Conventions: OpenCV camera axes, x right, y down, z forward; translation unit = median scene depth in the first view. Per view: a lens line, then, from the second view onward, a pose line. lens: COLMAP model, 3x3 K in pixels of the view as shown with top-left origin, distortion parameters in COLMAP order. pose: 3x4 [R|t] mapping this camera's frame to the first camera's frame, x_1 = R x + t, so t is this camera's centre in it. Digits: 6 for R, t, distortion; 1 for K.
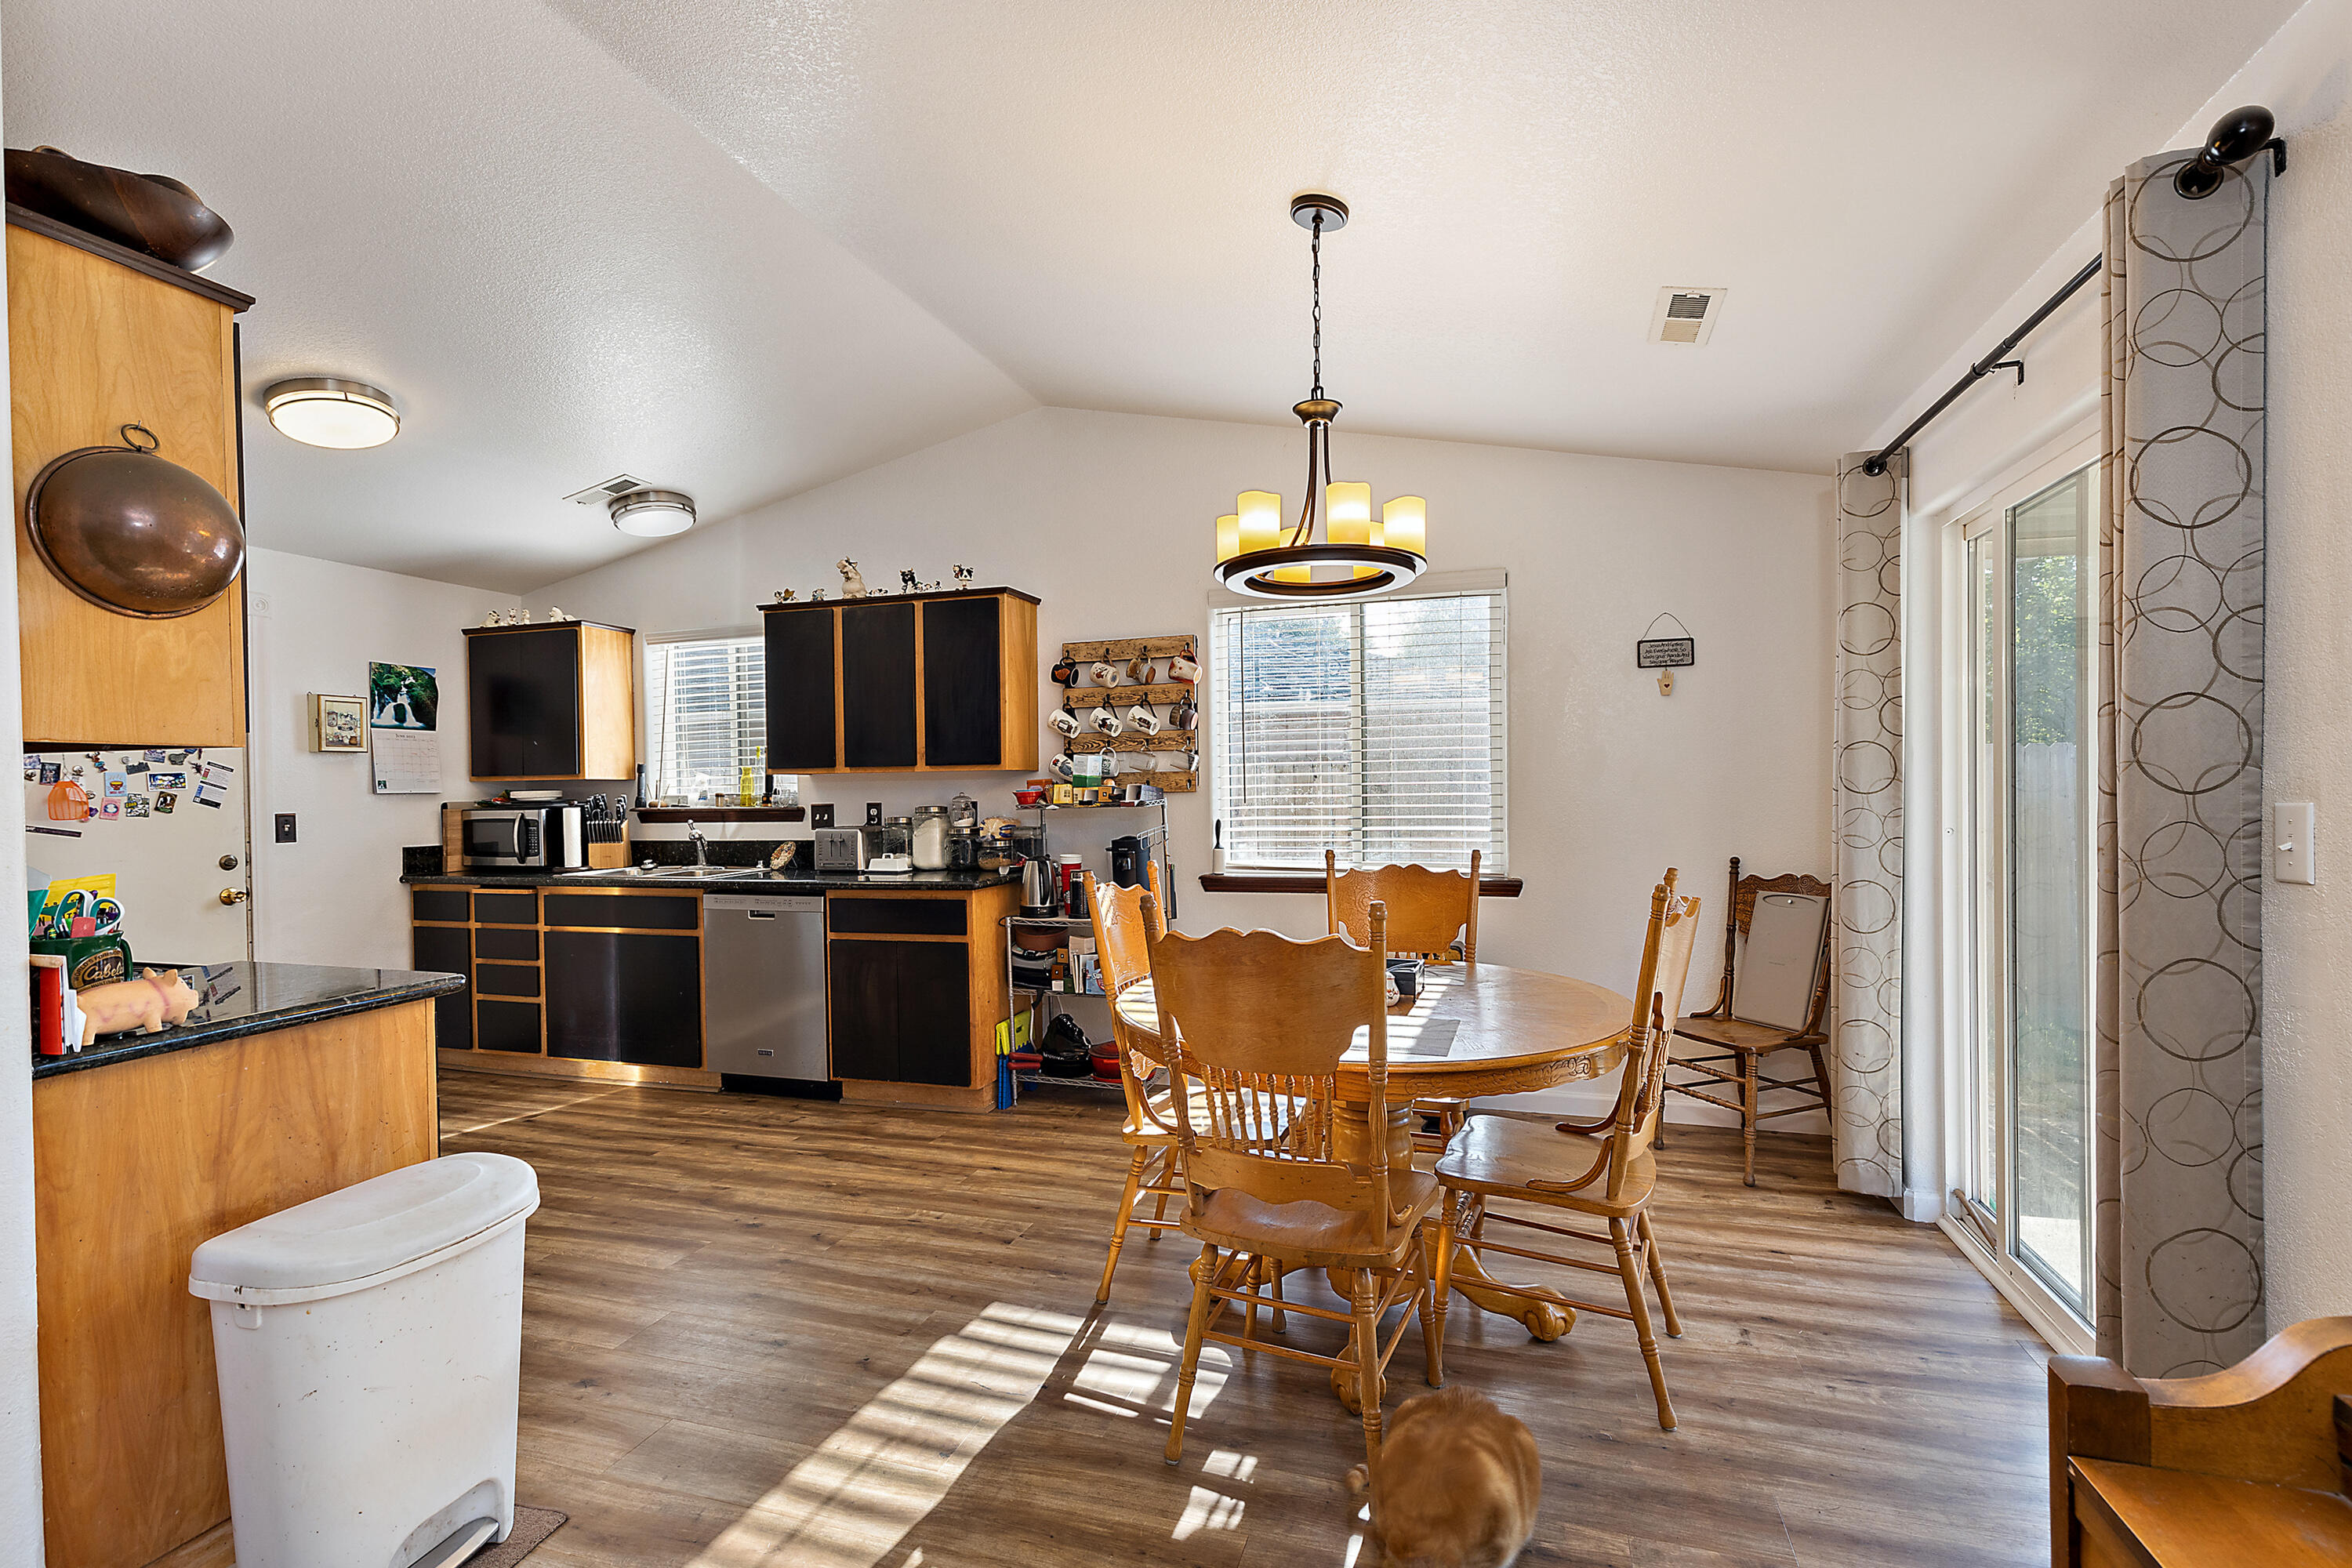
lens RADIAL K [[1060.4, 0, 1184.5], [0, 1060.4, 788.1], [0, 0, 1]] dist [0.005592, 0.000004]
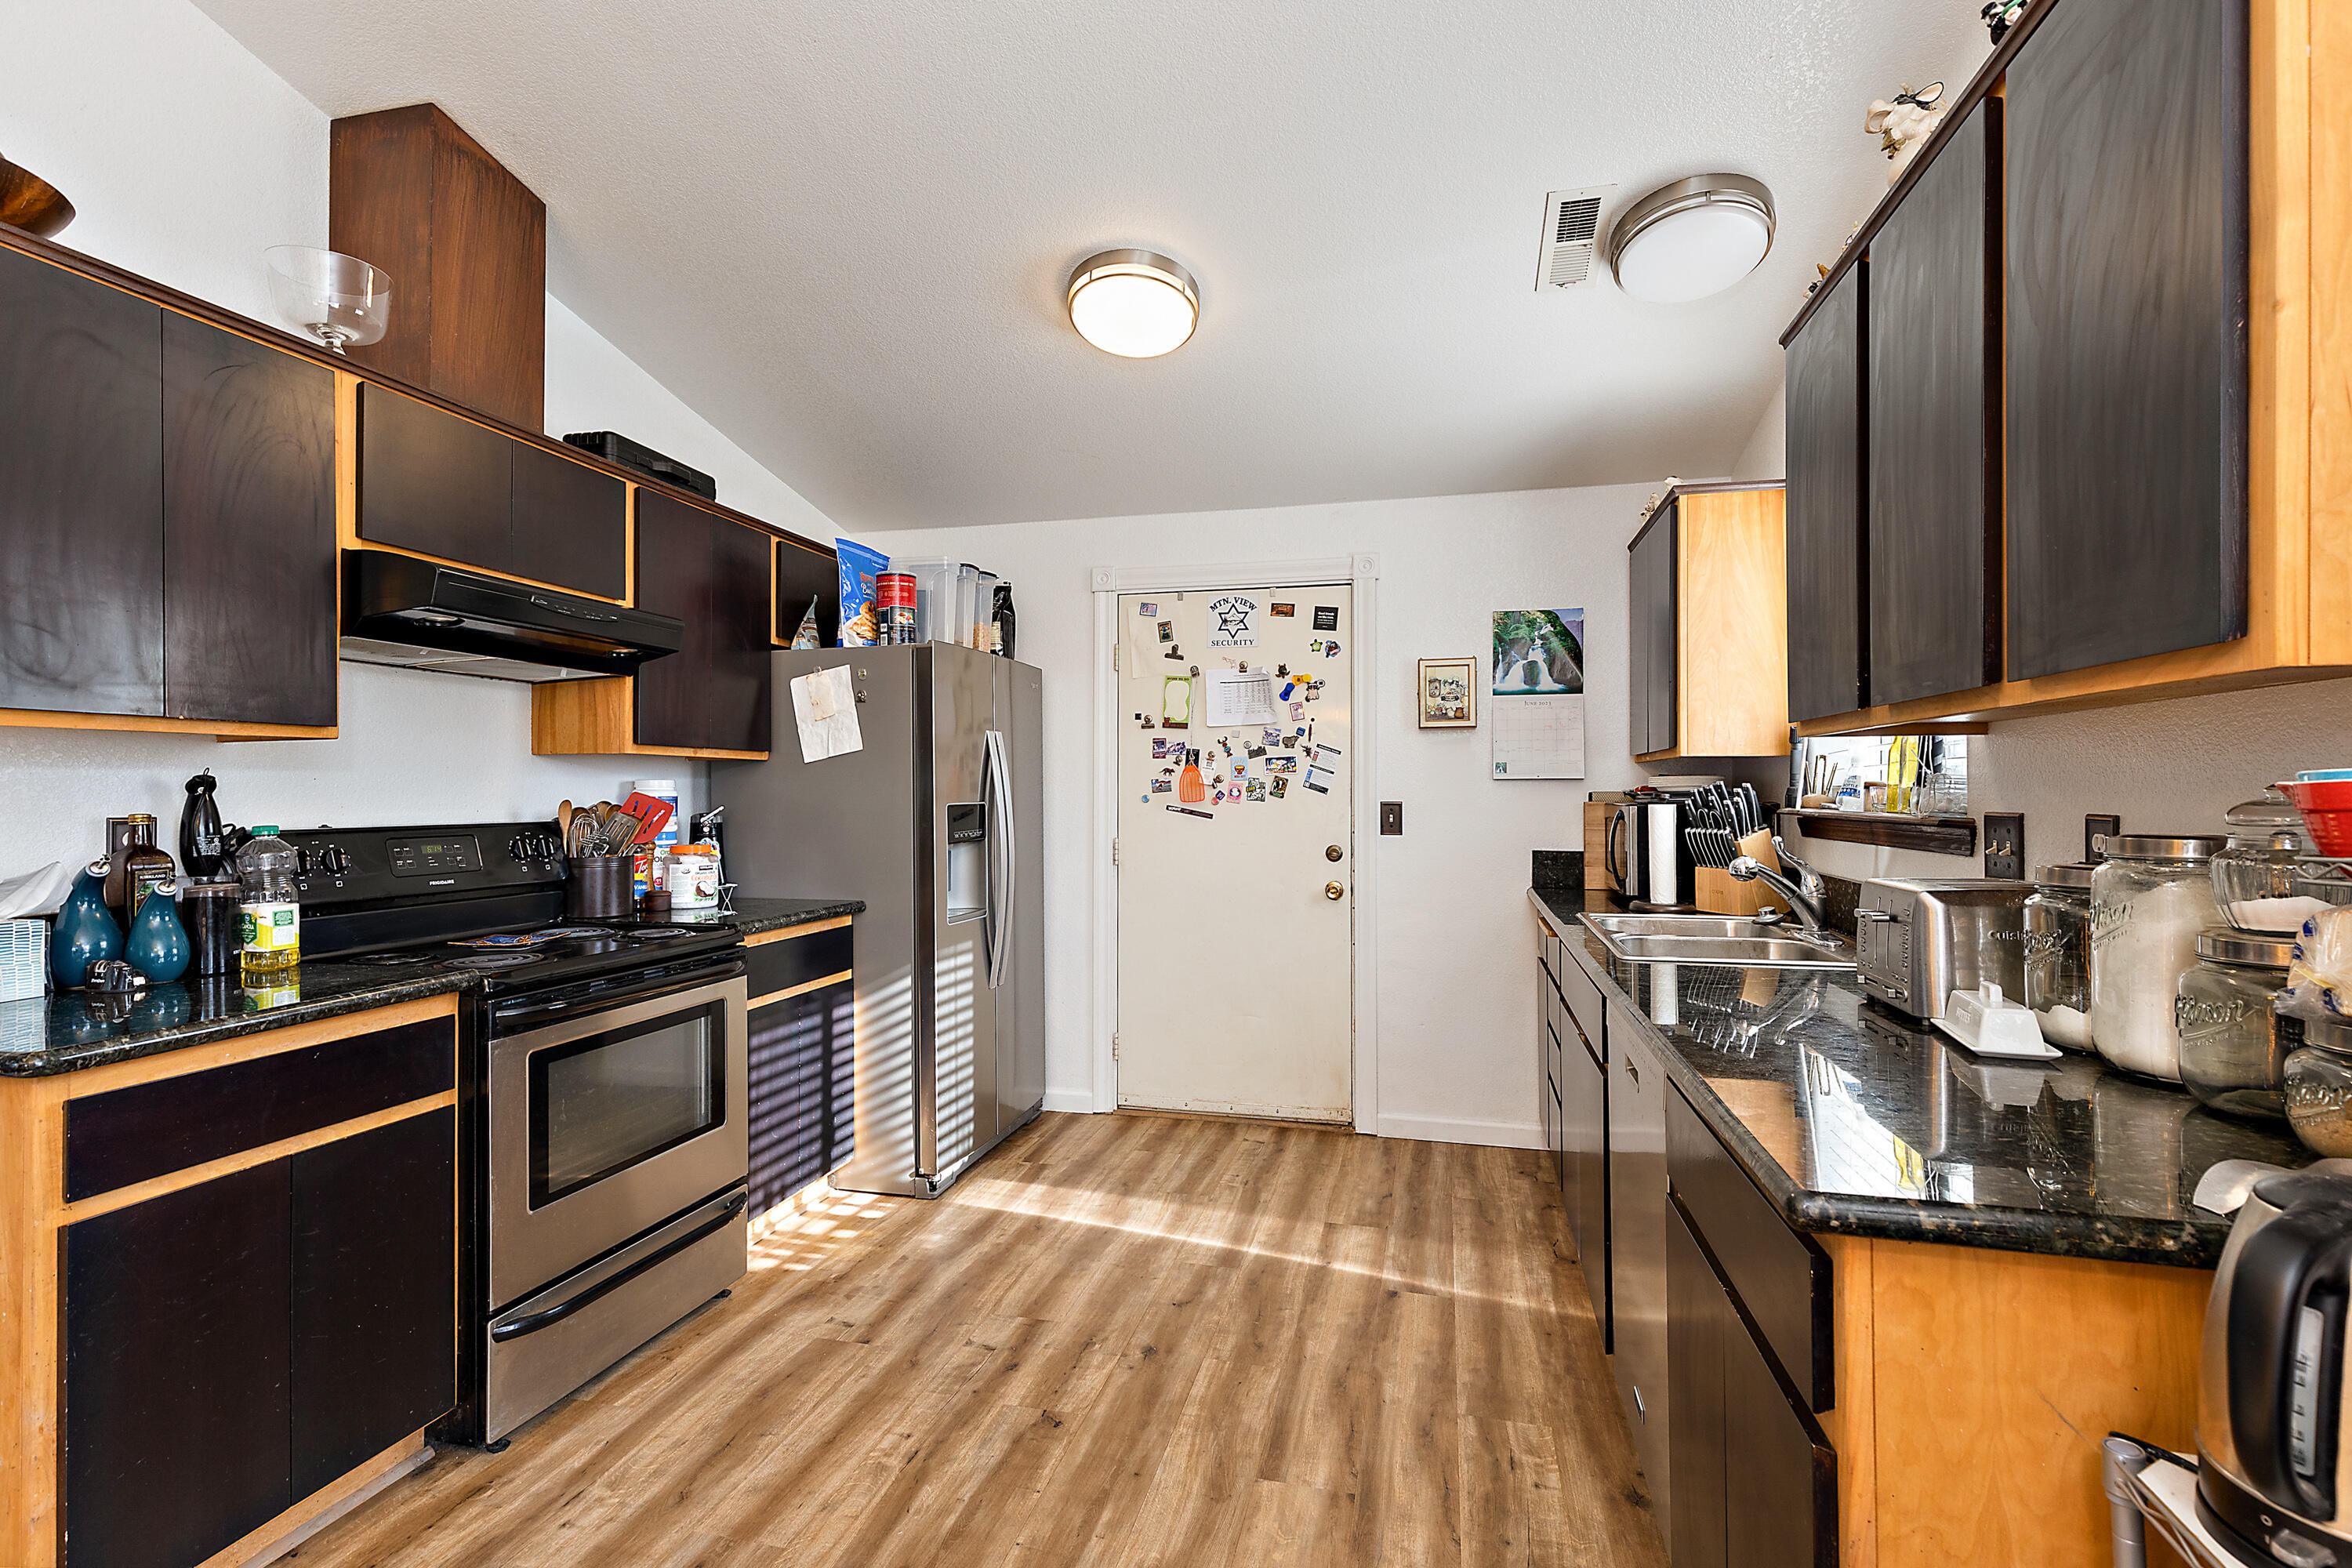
lens RADIAL K [[1070.3, 0, 1178.6], [0, 1070.3, 787.0], [0, 0, 1]] dist [0.000531, -0.000255]
pose [[0.060351, 0.013238, -0.998089, 0.011076], [-0.000345, 0.999912, 0.013242, 0.000559], [0.998177, -0.000455, 0.060351, 0.769636]]
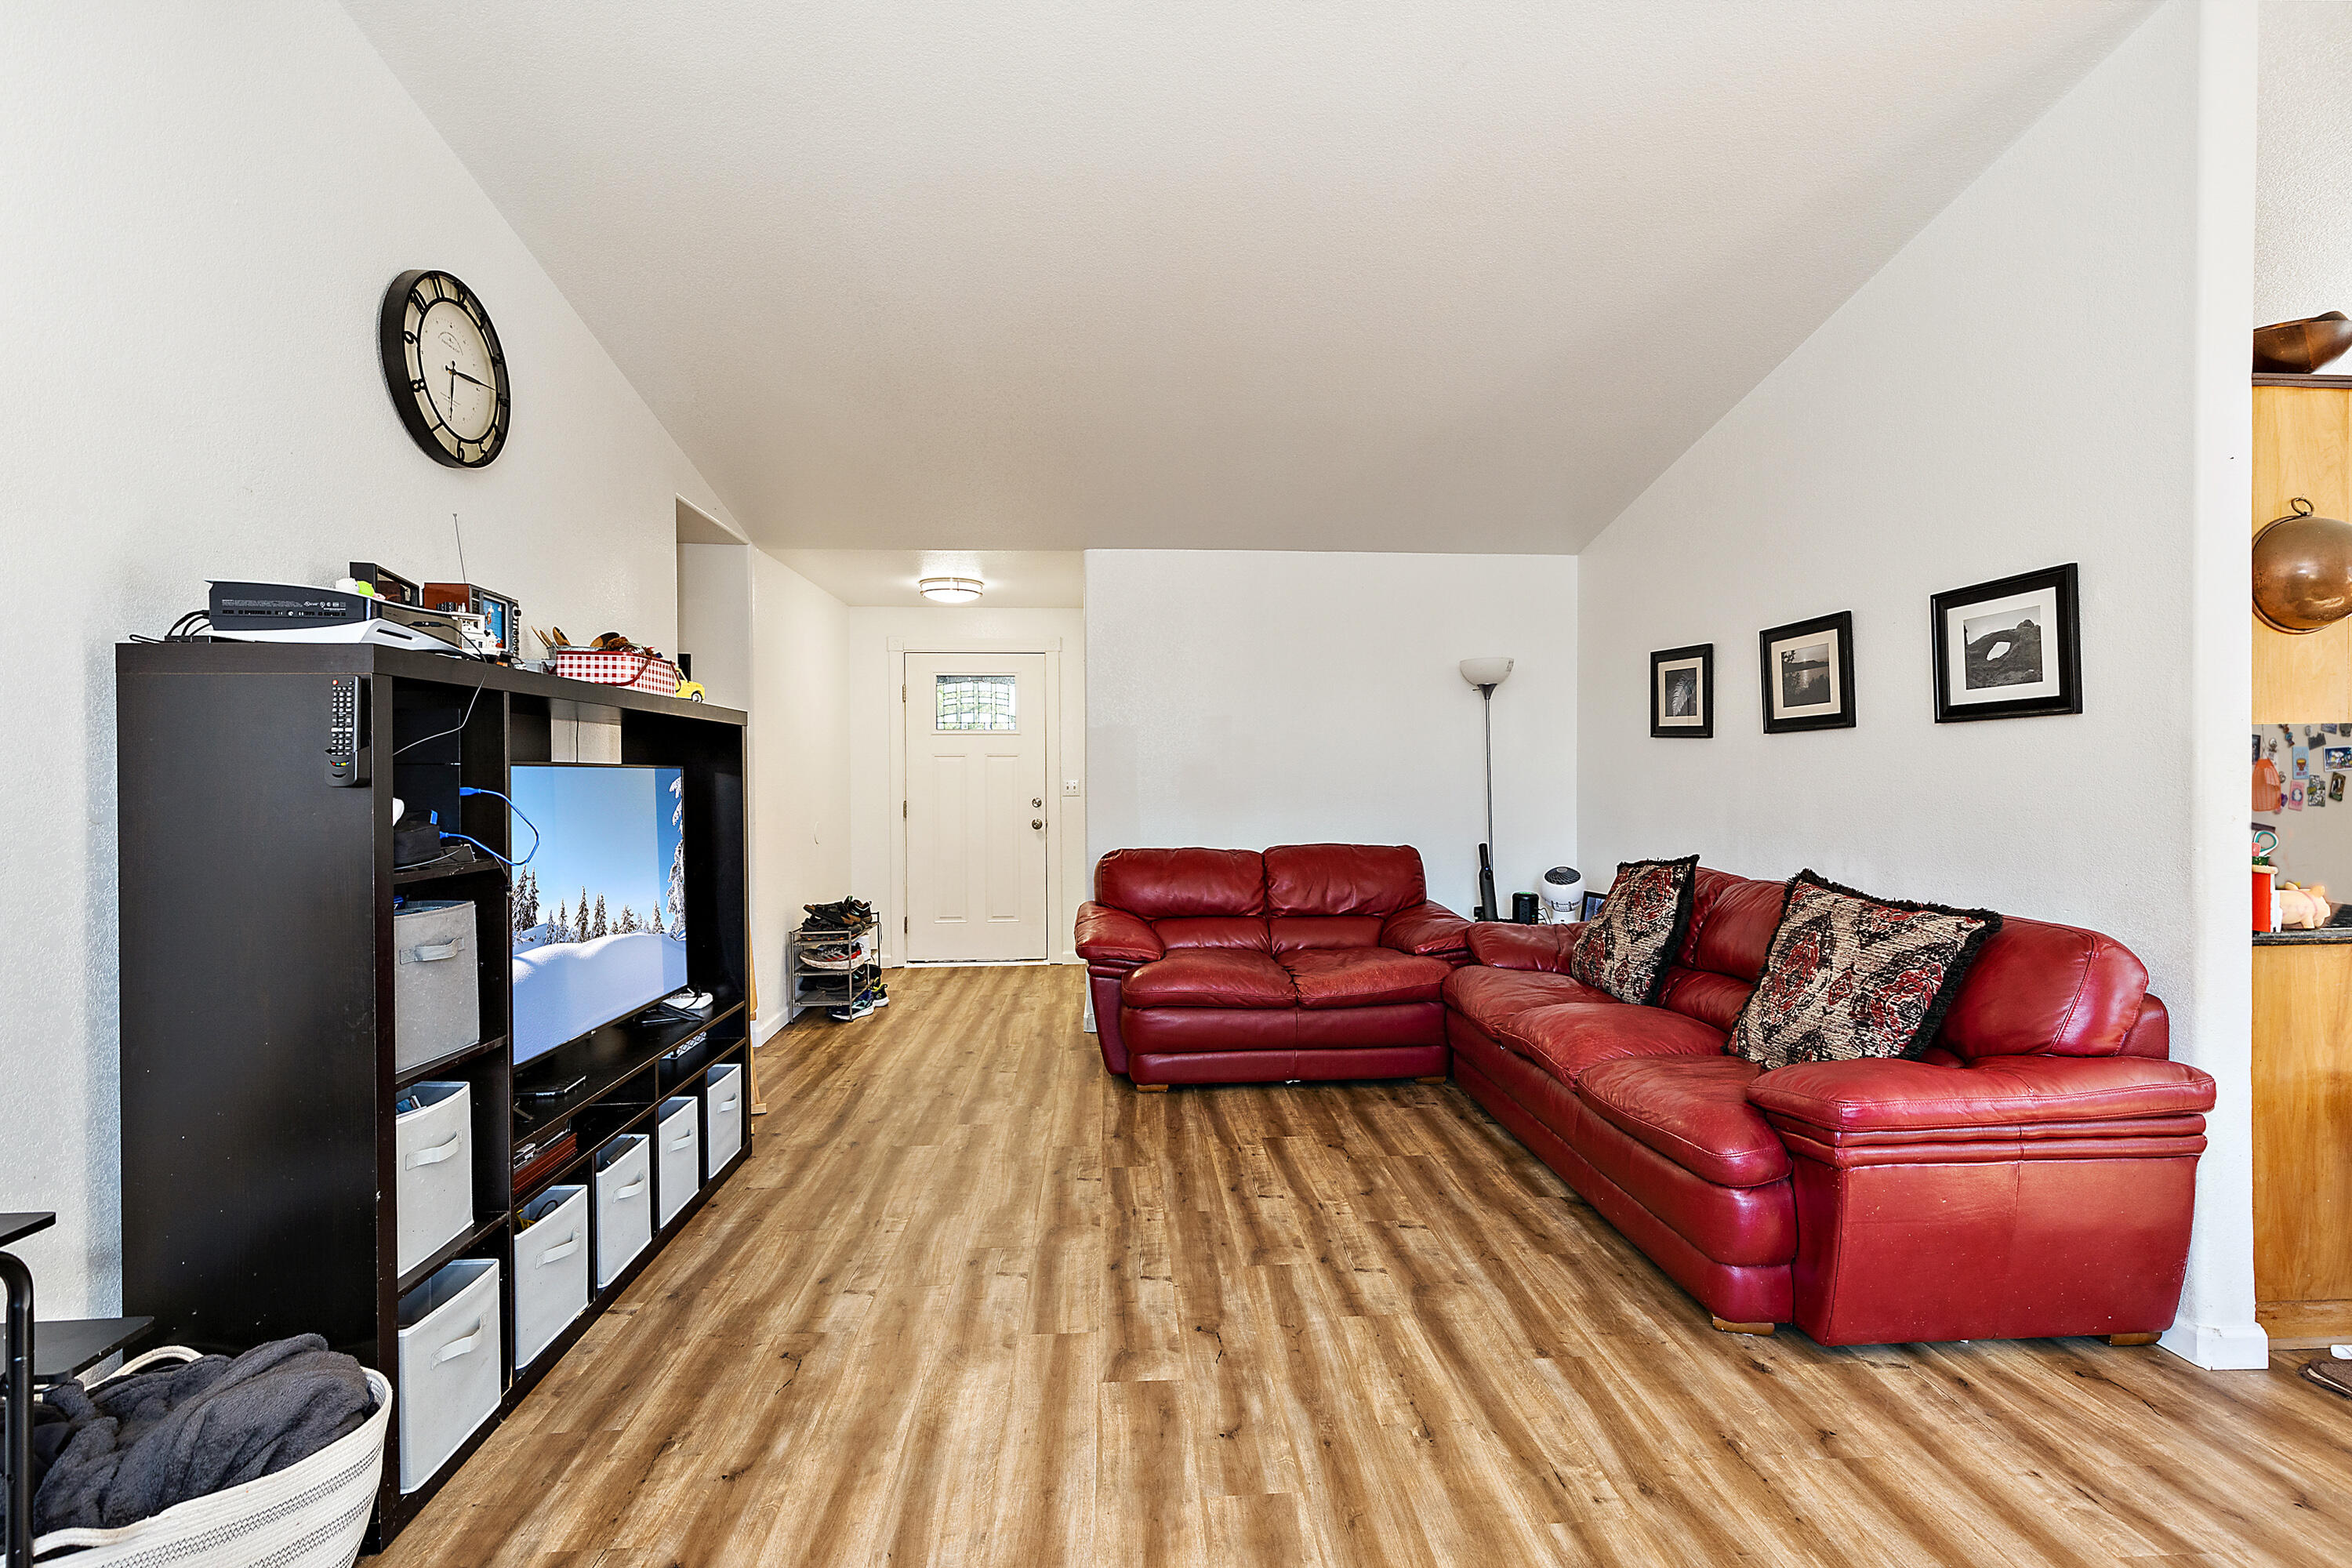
lens RADIAL K [[1060.4, 0, 1184.5], [0, 1060.4, 788.1], [0, 0, 1]] dist [0.005592, 0.000004]
pose [[0.368086, 0.026941, -0.929401, -0.074499], [-0.003842, 0.999616, 0.027455, 0.003807], [0.929784, -0.006535, 0.368049, -0.327069]]
